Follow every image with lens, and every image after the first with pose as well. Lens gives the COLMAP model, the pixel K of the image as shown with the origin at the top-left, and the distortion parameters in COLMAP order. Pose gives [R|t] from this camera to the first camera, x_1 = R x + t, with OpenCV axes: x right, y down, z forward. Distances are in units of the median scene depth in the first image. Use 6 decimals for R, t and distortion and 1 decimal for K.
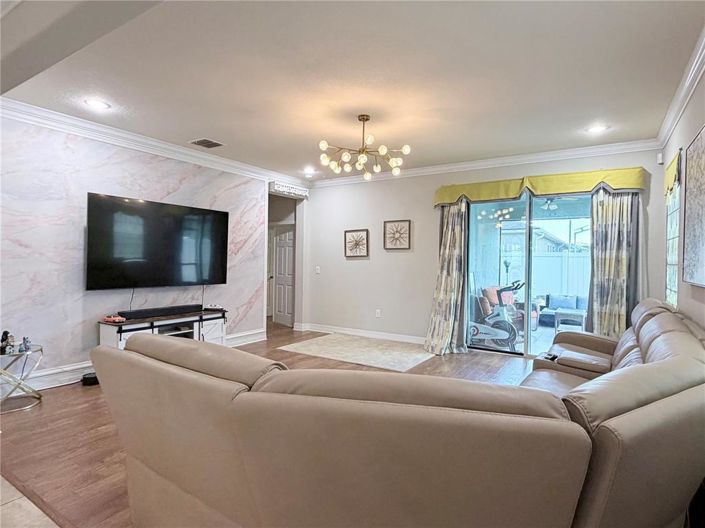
lens RADIAL K [[391.4, 0, 352.5], [0, 391.4, 264.0], [0, 0, 1]] dist [-0.001422, -0.000235]
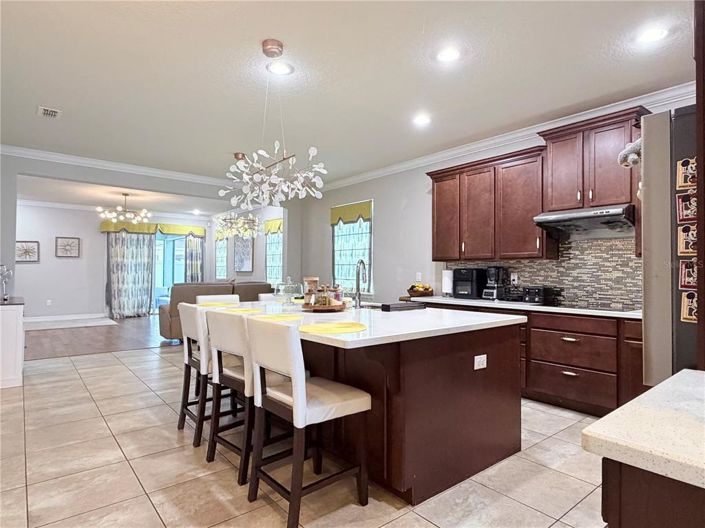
lens RADIAL K [[400.0, 0, 352.5], [0, 400.0, 264.0], [0, 0, 1]] dist [0.005999, 0.001179]
pose [[0.296486, 0.006687, 0.955014, -1.150542], [0.008869, 0.999913, -0.009755, 0.014698], [-0.954996, 0.011362, 0.296401, -0.533991]]
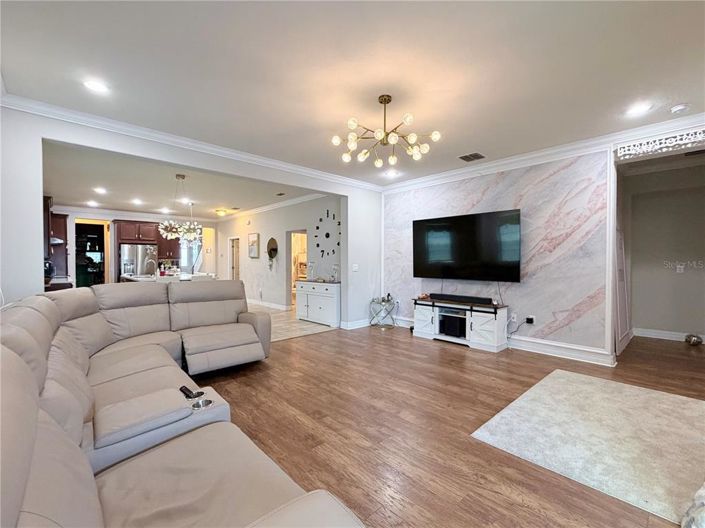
lens RADIAL K [[313.9, 0, 352.5], [0, 313.9, 264.0], [0, 0, 1]] dist [0.001859, 0.000240]
pose [[-0.237346, -0.005654, -0.971409, 0.539463], [-0.013581, 0.999905, -0.002501, 0.012053], [0.971330, 0.012599, -0.237400, 0.782384]]
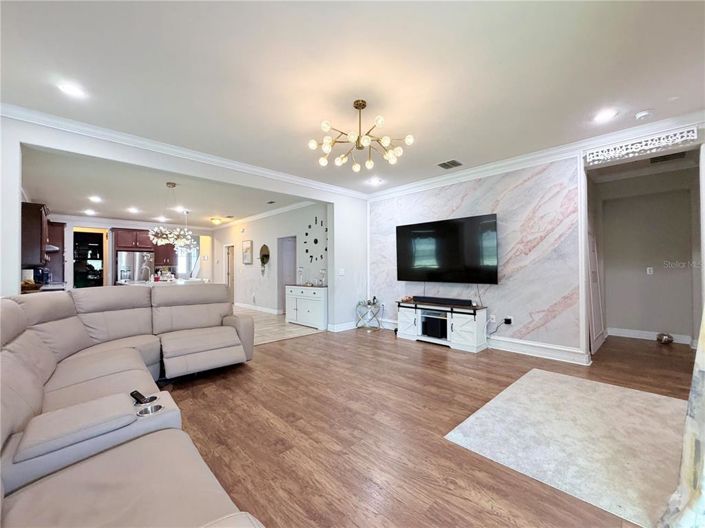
lens RADIAL K [[294.3, 0, 352.5], [0, 294.3, 264.0], [0, 0, 1]] dist [0.000844, 0.000315]
pose [[-0.224046, -0.027783, -0.974182, 0.503872], [-0.007217, 0.999613, -0.026849, 0.021160], [0.974552, 0.001016, -0.224160, 0.807989]]
